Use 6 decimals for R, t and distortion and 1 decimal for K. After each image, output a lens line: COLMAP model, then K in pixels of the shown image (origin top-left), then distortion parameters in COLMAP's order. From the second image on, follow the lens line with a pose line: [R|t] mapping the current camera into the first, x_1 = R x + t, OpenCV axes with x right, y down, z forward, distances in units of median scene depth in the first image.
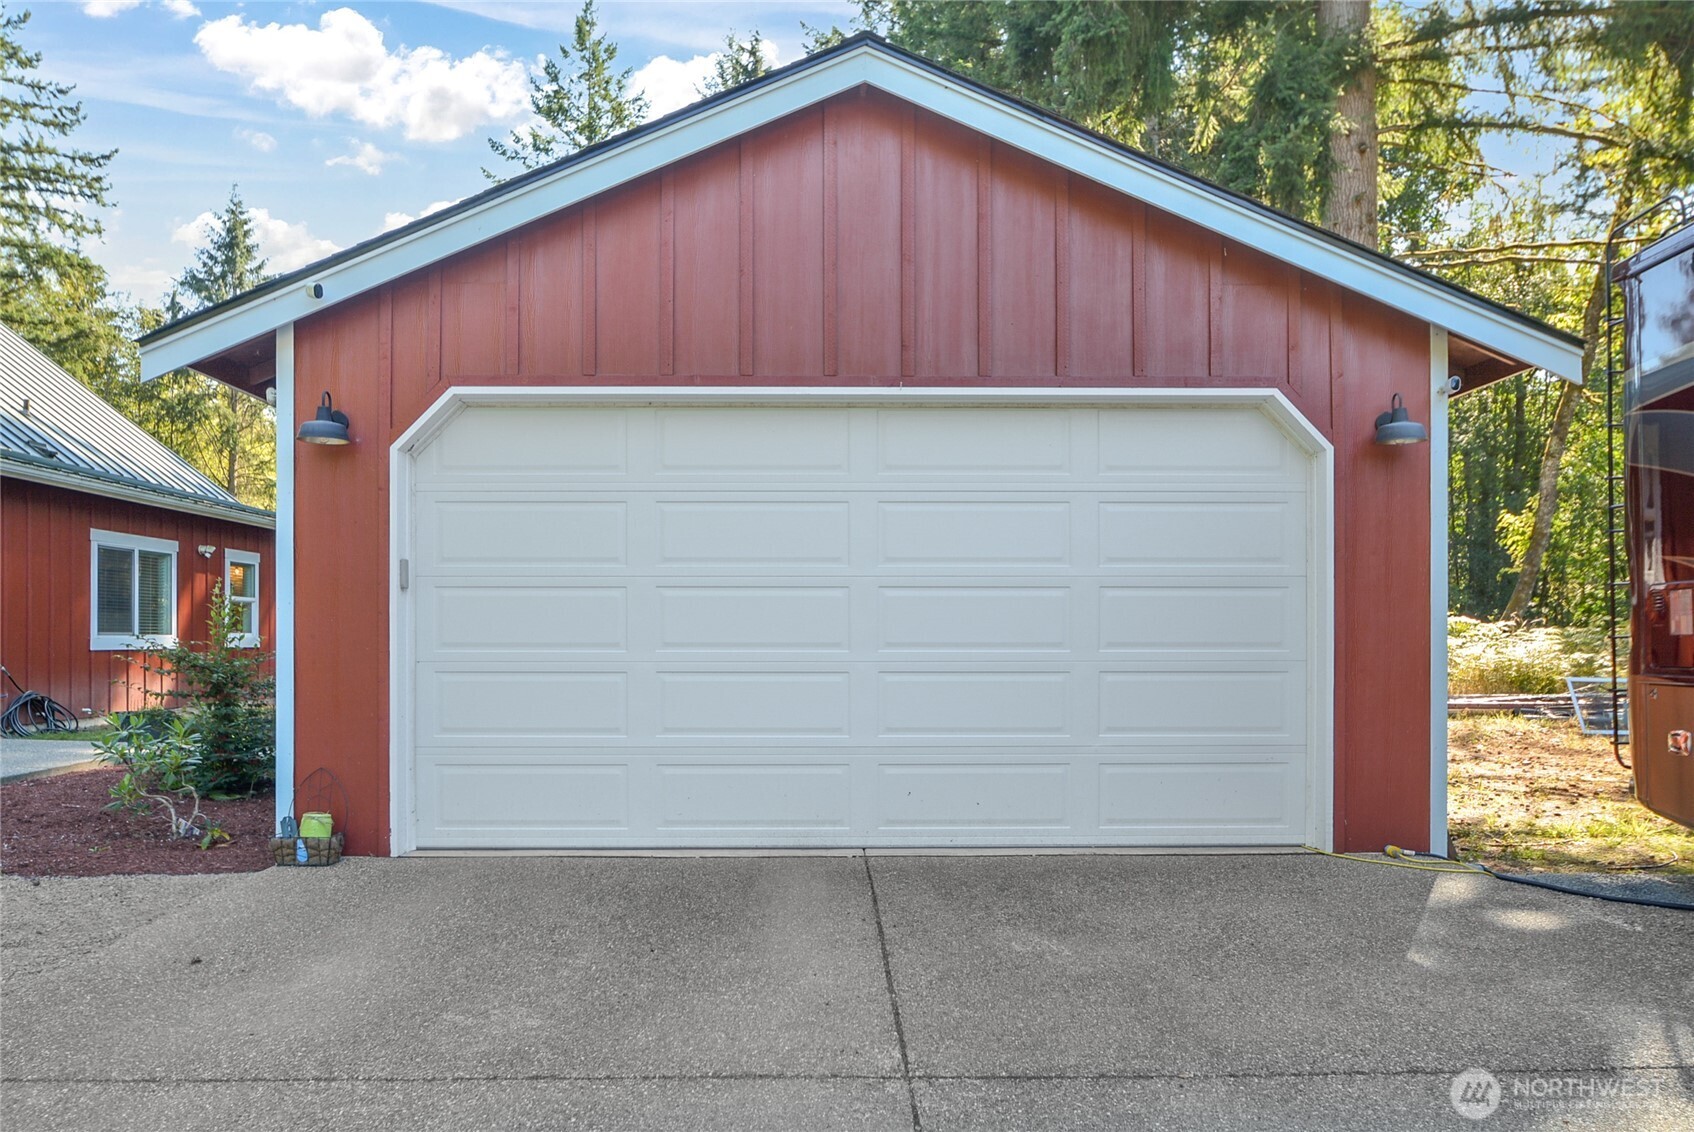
lens RADIAL K [[1215.4, 0, 843.5], [0, 1215.4, 632.9], [0, 0, 1]] dist [-0.006887, 0.000908]
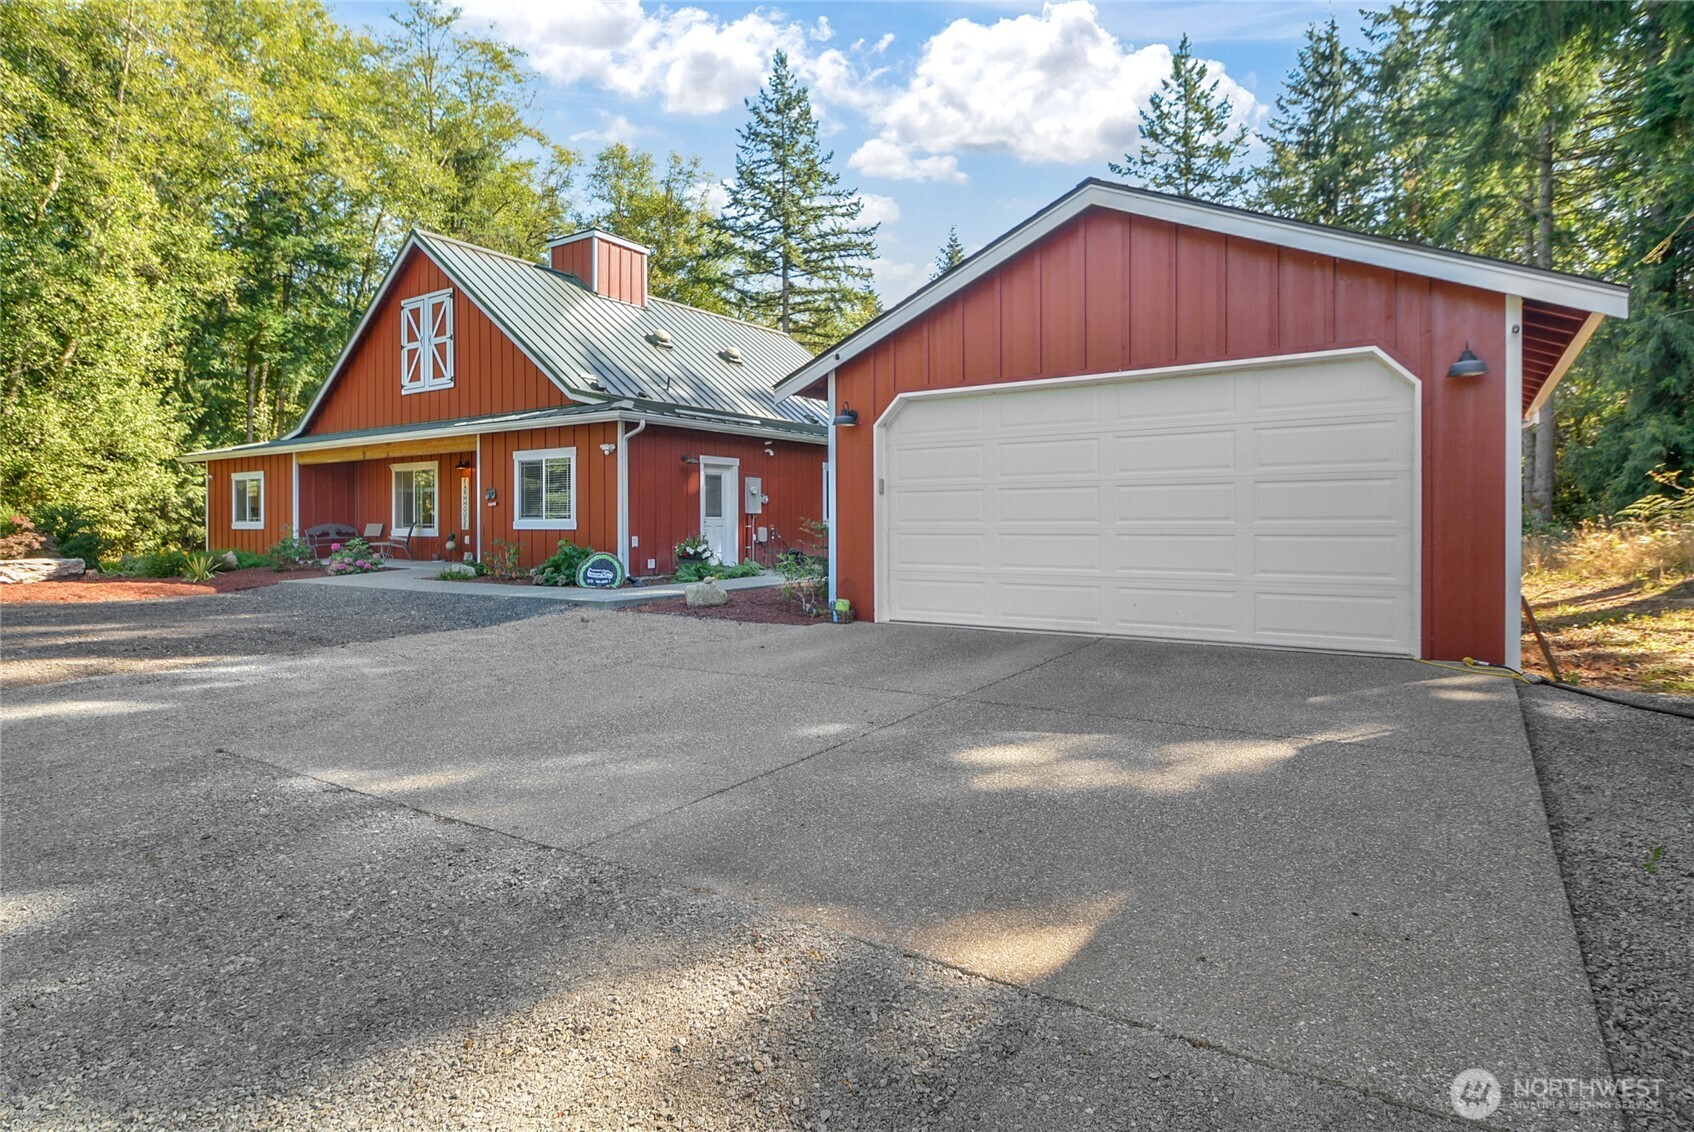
lens RADIAL K [[871.4, 0, 839.1], [0, 871.4, 538.3], [0, 0, 1]] dist [0.022571, -0.022535]
pose [[0.828981, 0.006098, -0.559243, 0.397714], [0.005478, 0.999804, 0.019022, 0.011142], [0.559250, -0.018833, 0.828785, -0.261403]]
